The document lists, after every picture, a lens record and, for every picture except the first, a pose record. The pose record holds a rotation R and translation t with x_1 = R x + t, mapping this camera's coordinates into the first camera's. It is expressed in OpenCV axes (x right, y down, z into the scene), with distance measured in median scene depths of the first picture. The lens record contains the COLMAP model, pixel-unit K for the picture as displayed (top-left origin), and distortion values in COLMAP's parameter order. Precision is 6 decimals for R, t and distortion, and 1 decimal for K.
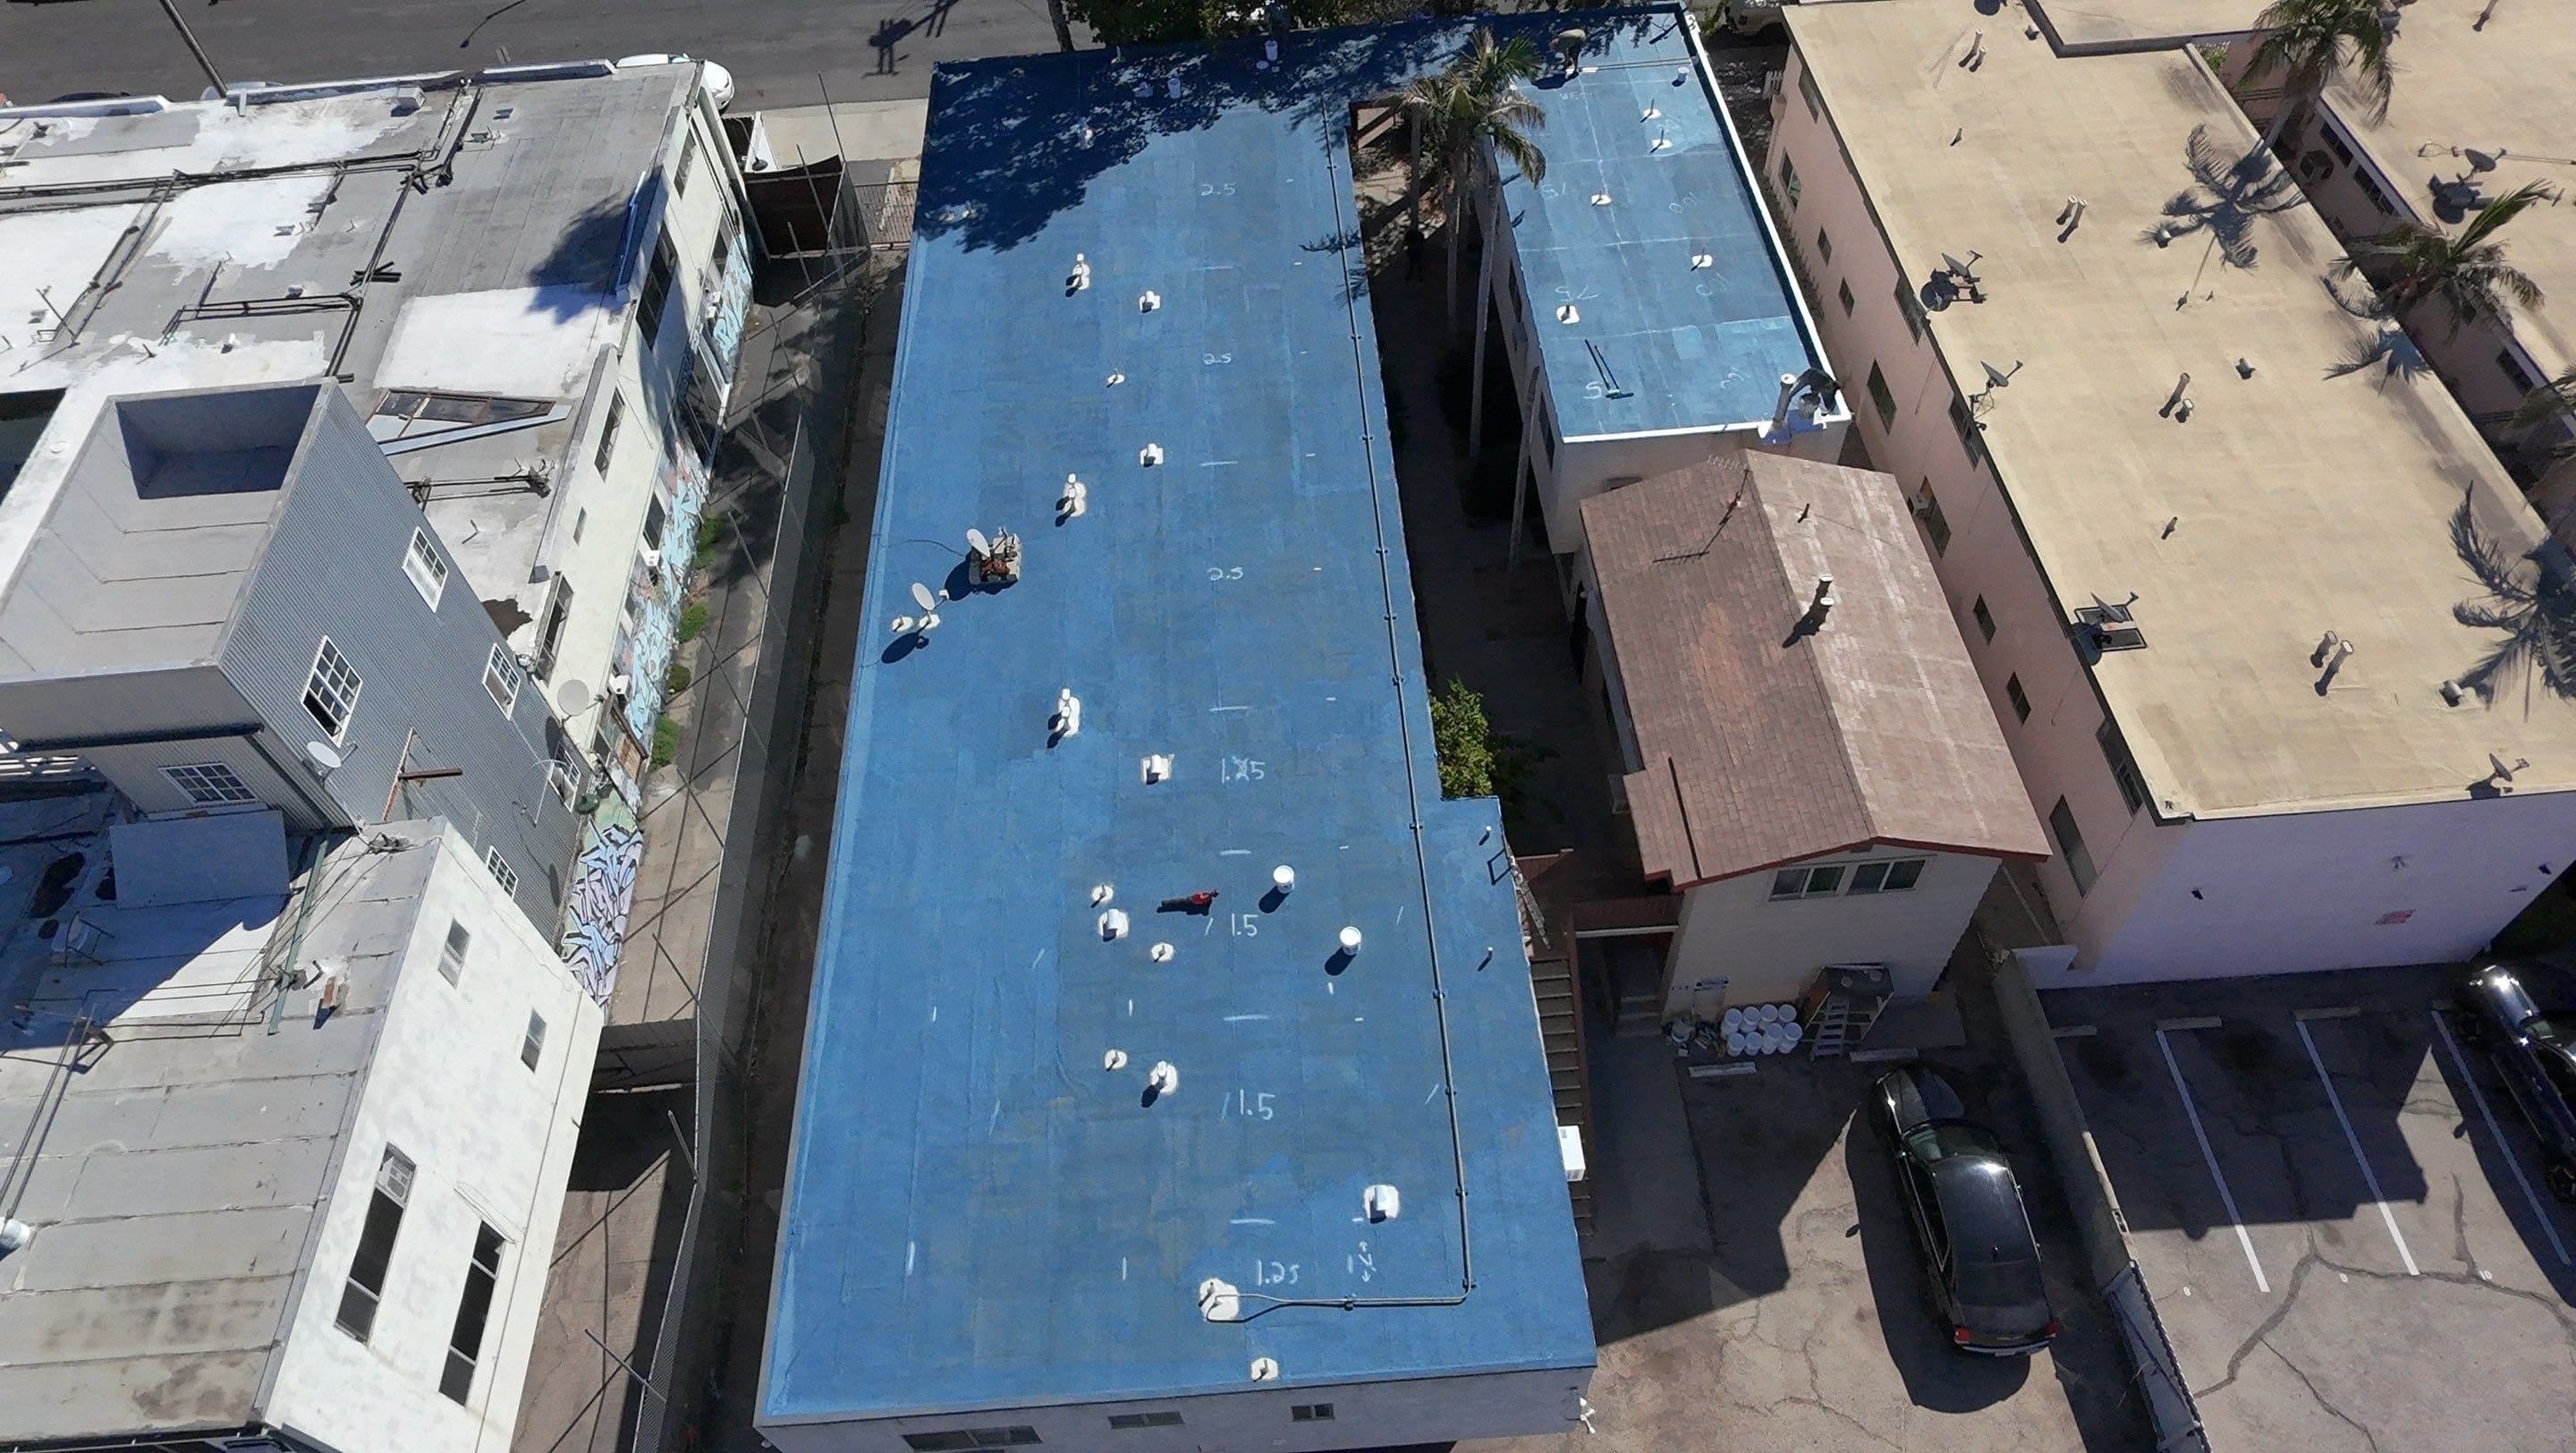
lens RADIAL K [[1651.4, 0, 1288.0], [0, 1651.4, 726.5], [0, 0, 1]] dist [-0.004922, -0.005552]
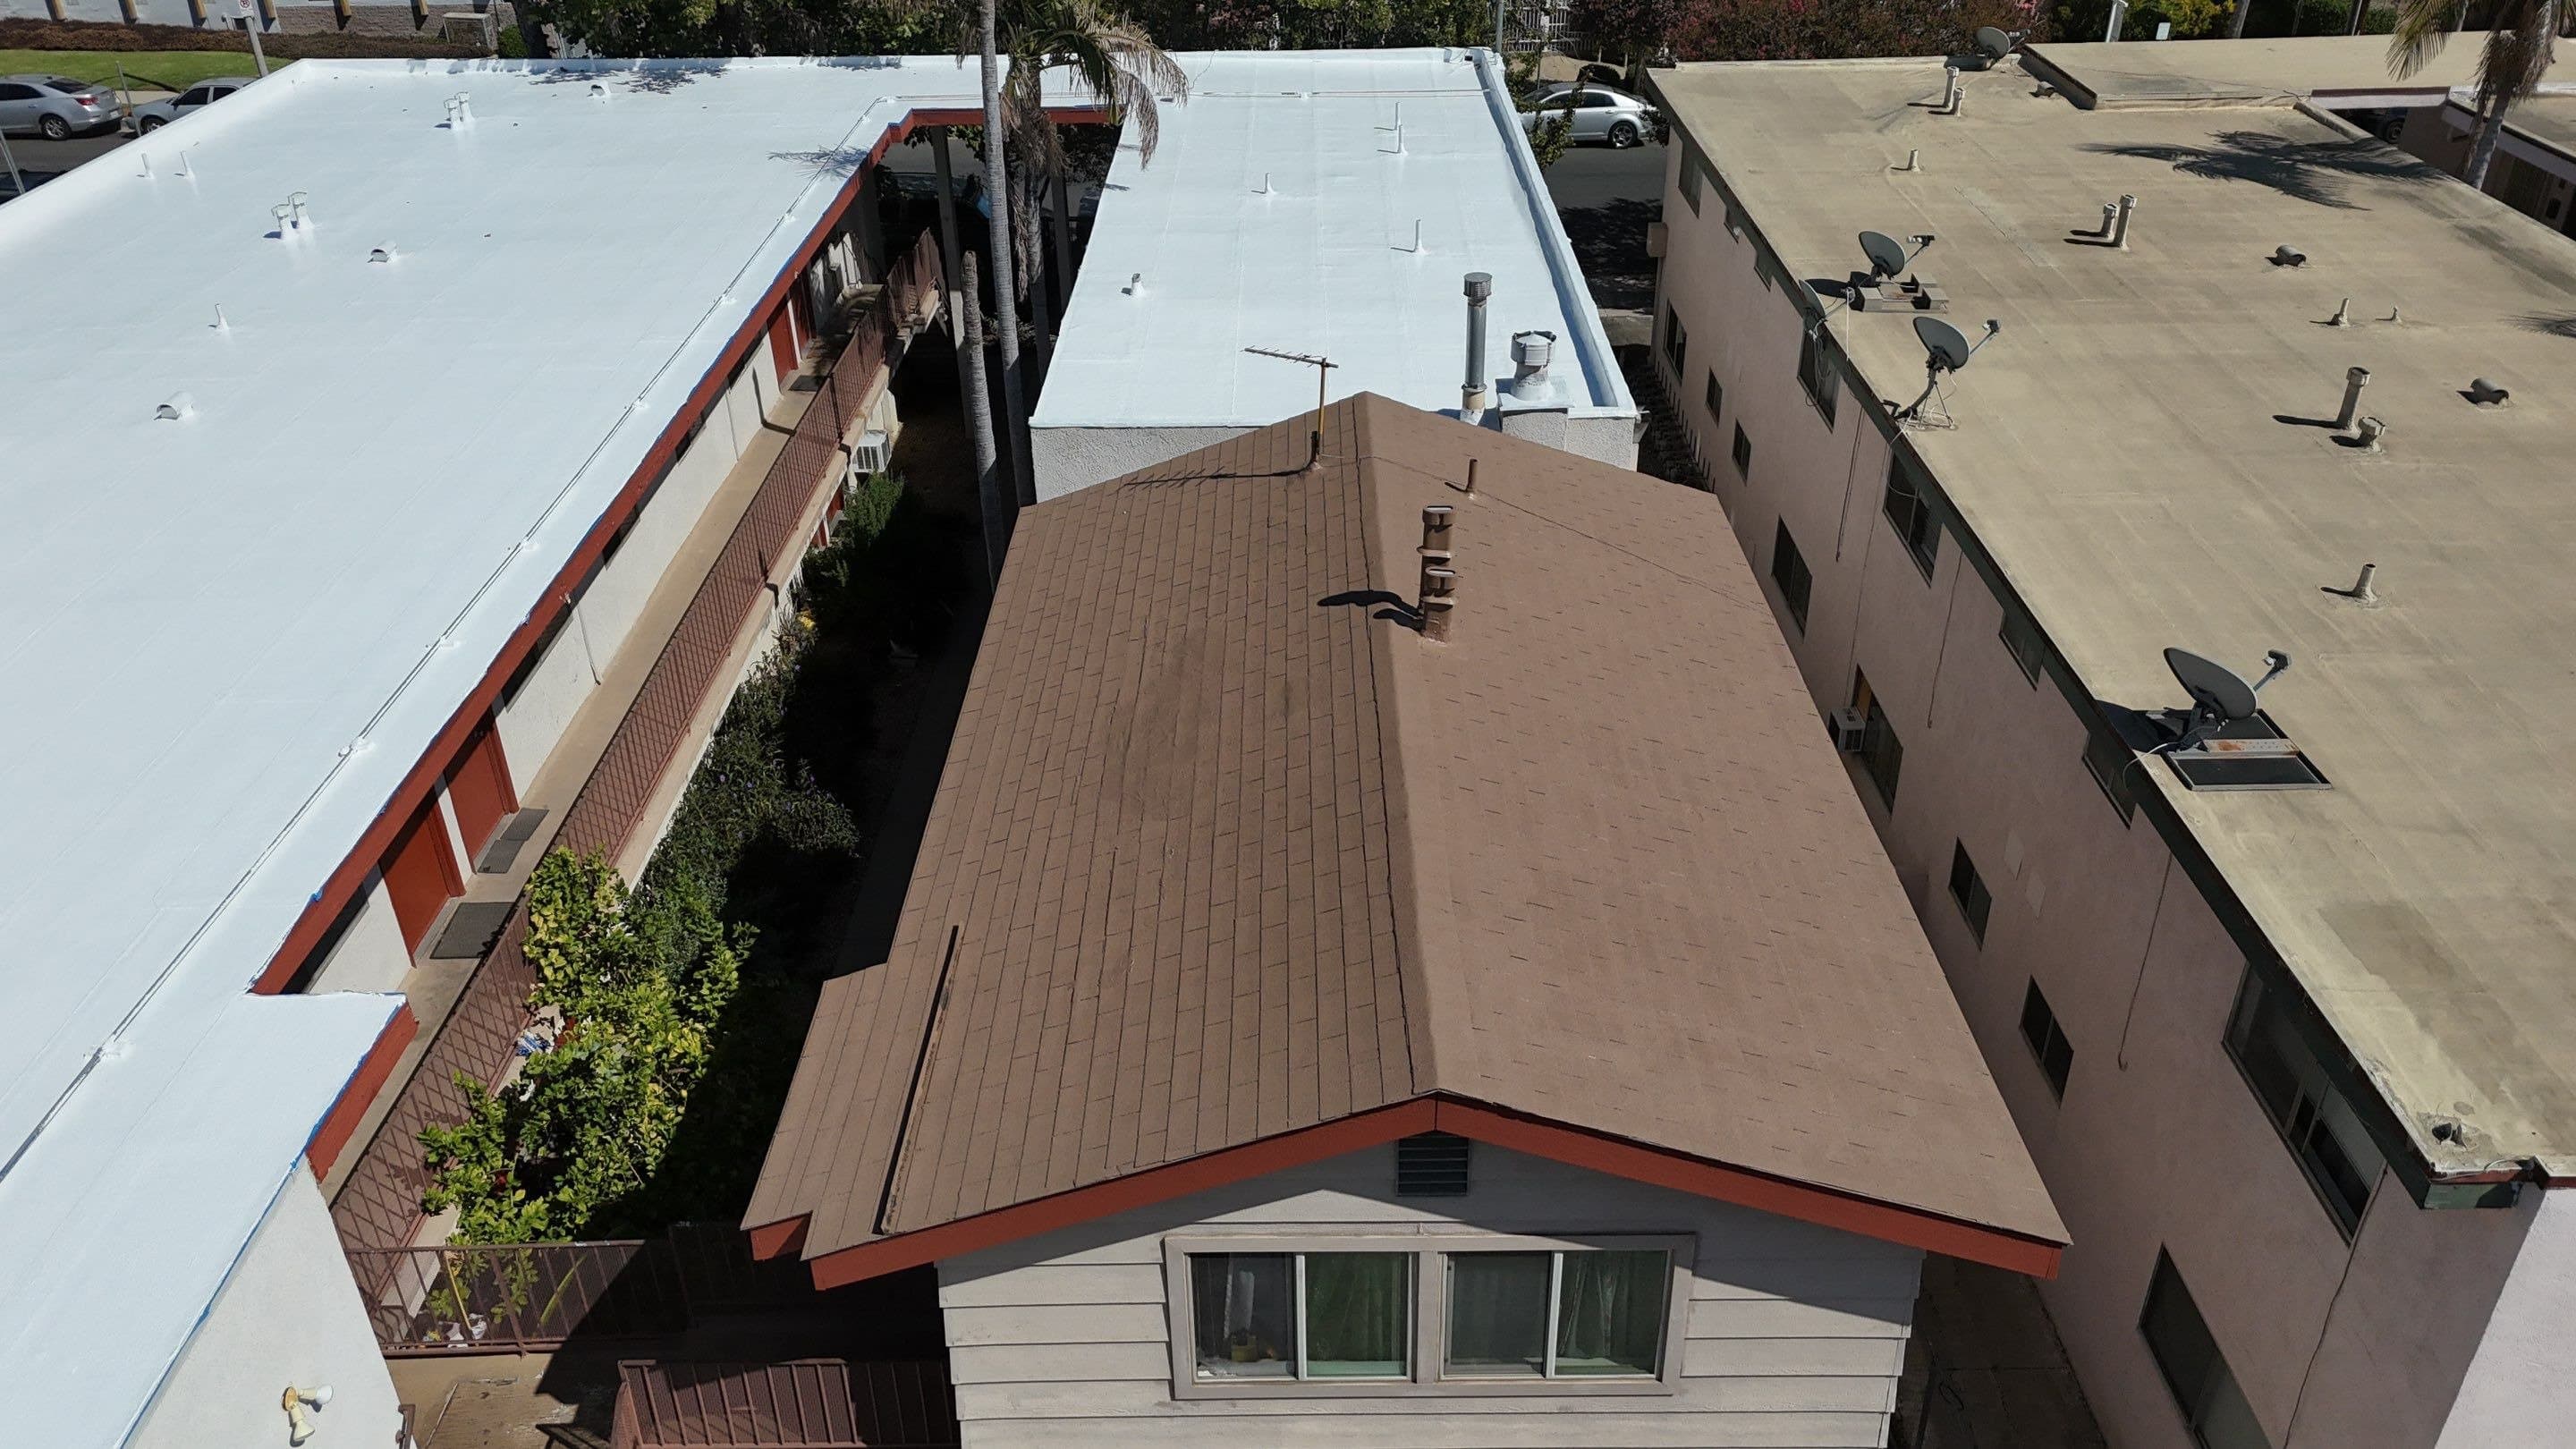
lens RADIAL K [[1927.0, 0, 1288.0], [0, 1927.0, 724.5], [0, 0, 1]] dist [0.091881, -0.106807]
pose [[0.997249, 0.061615, -0.041216, 0.236558], [-0.072459, 0.927582, -0.366527, 0.090330], [0.015647, 0.368505, 0.929494, 0.451831]]
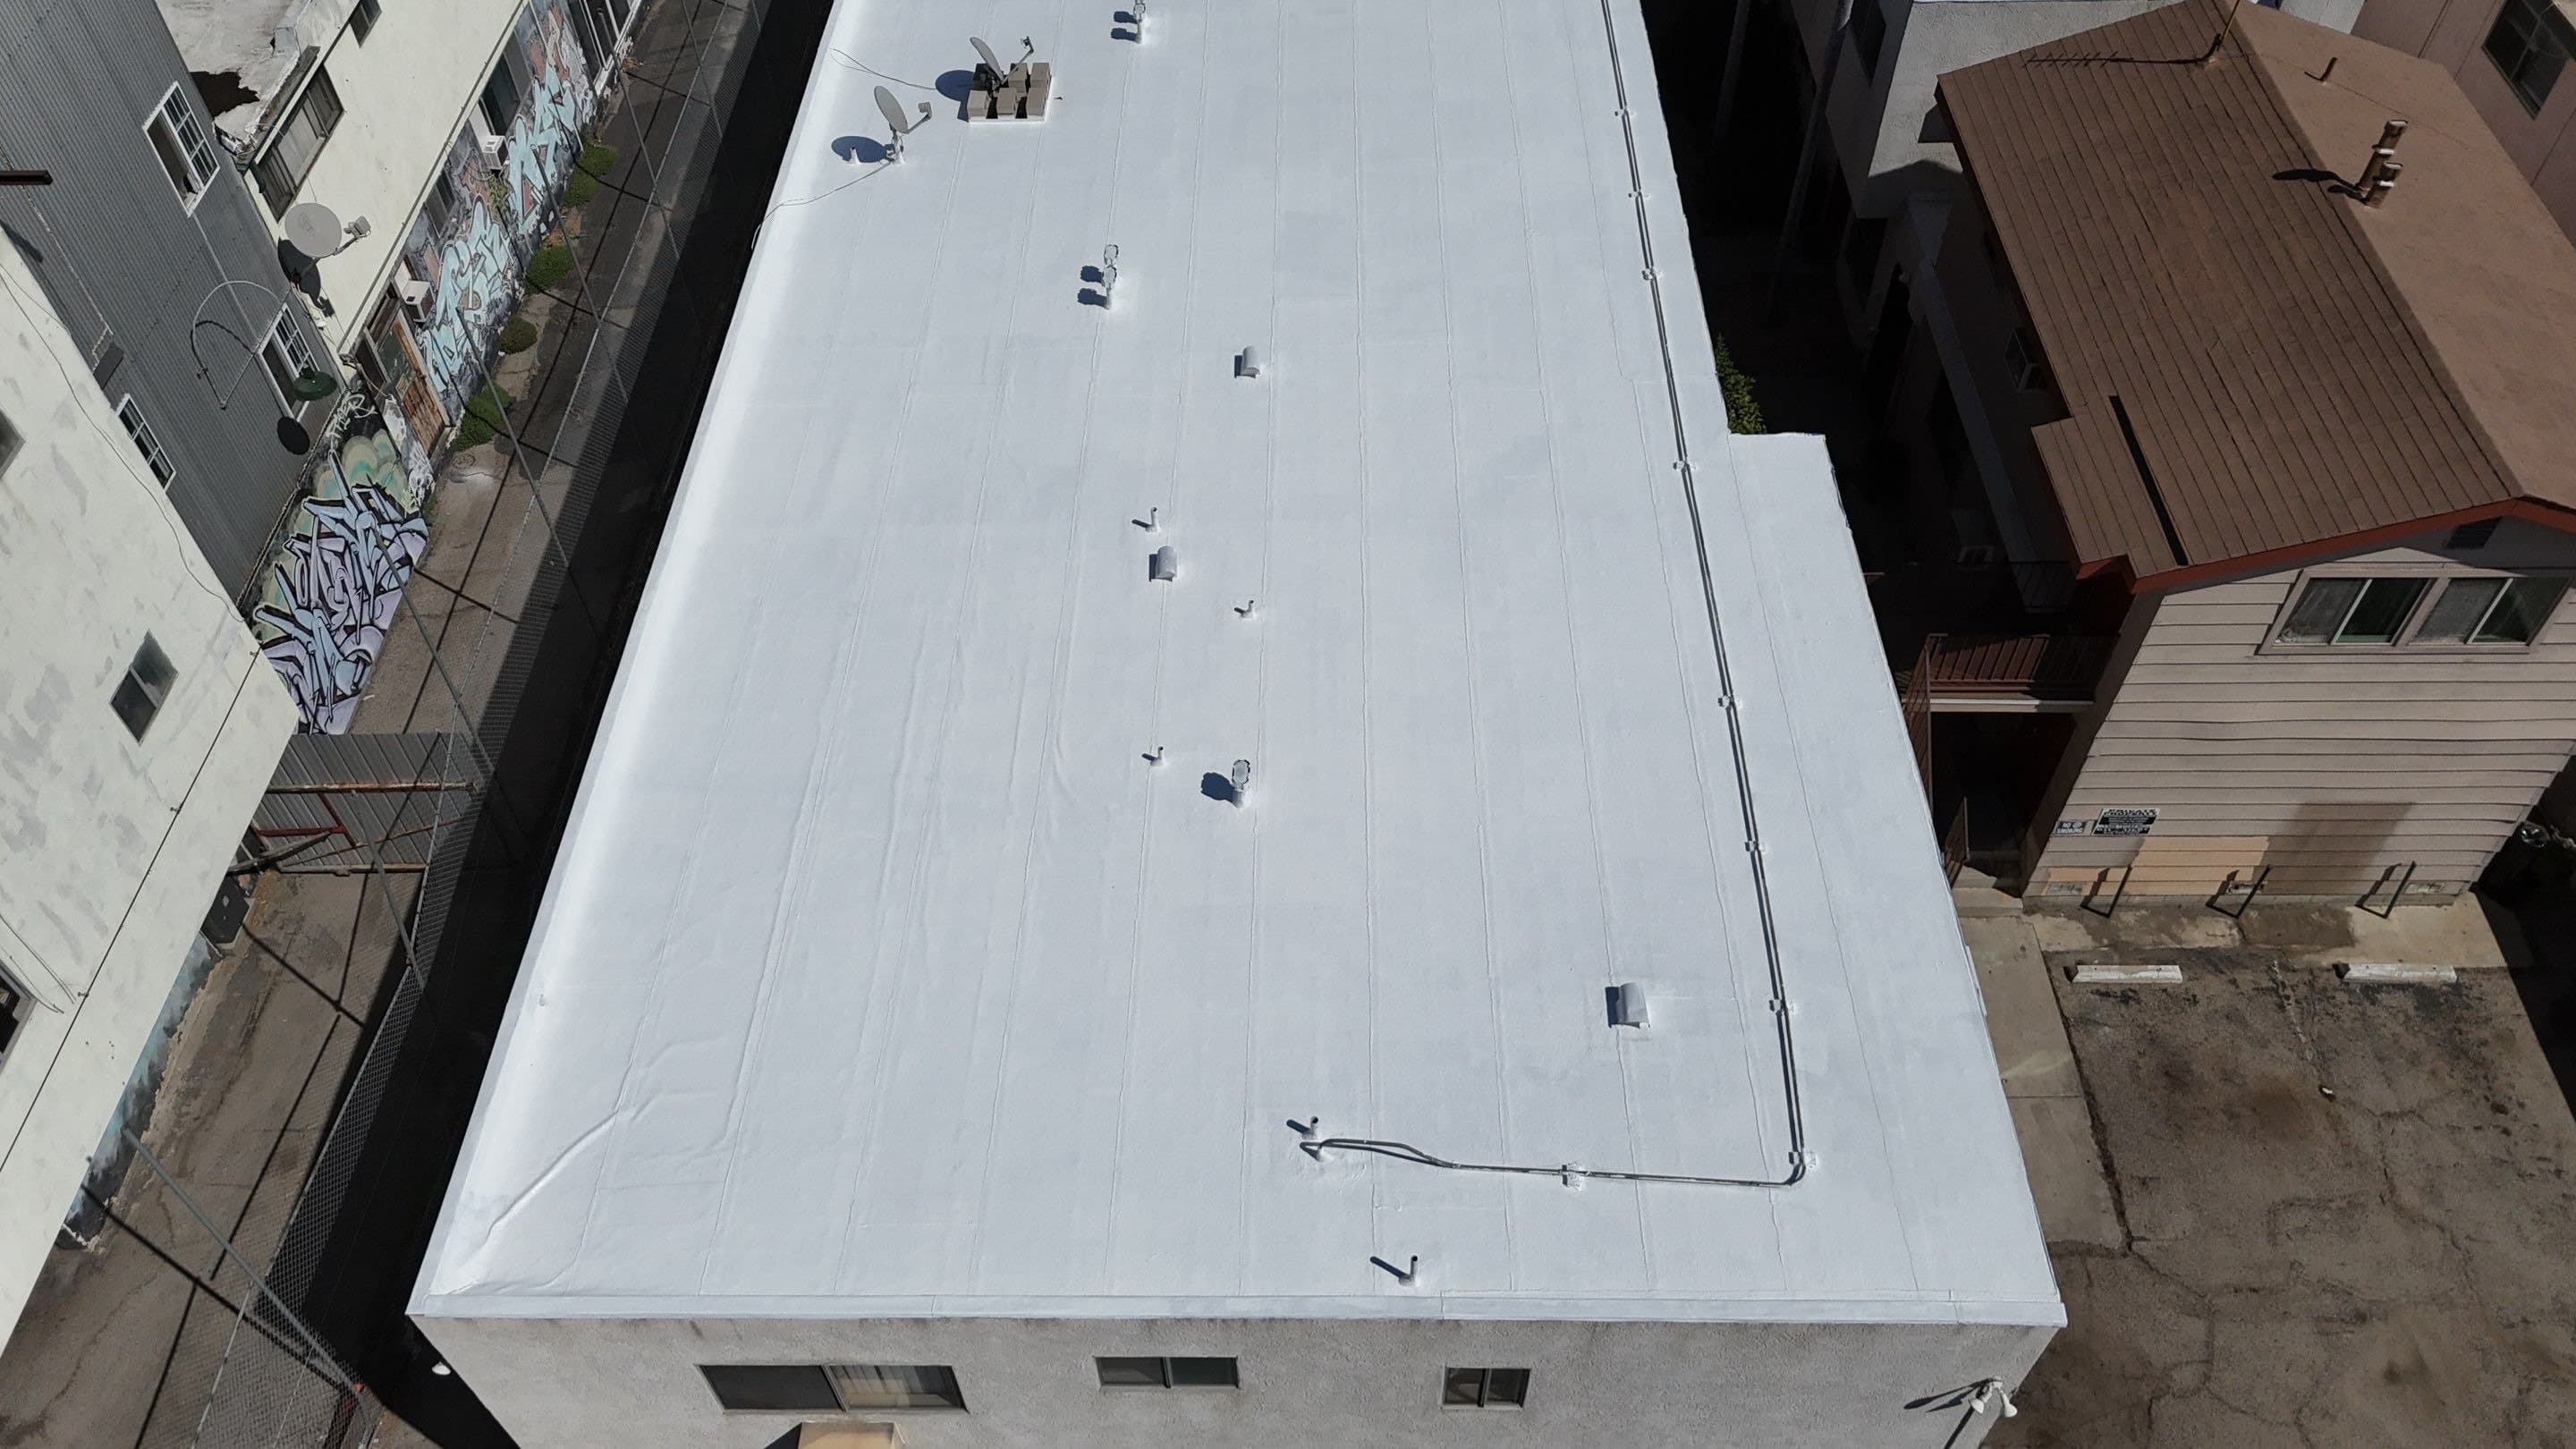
lens RADIAL K [[1918.7, 0, 1300.5], [0, 1918.7, 758.9], [0, 0, 1]] dist [0.016770, -0.000198]
pose [[0.996933, 0.077466, -0.011112, -0.031566], [-0.077860, 0.996119, -0.041051, 0.147686], [0.007889, 0.041791, 0.999095, 0.230512]]
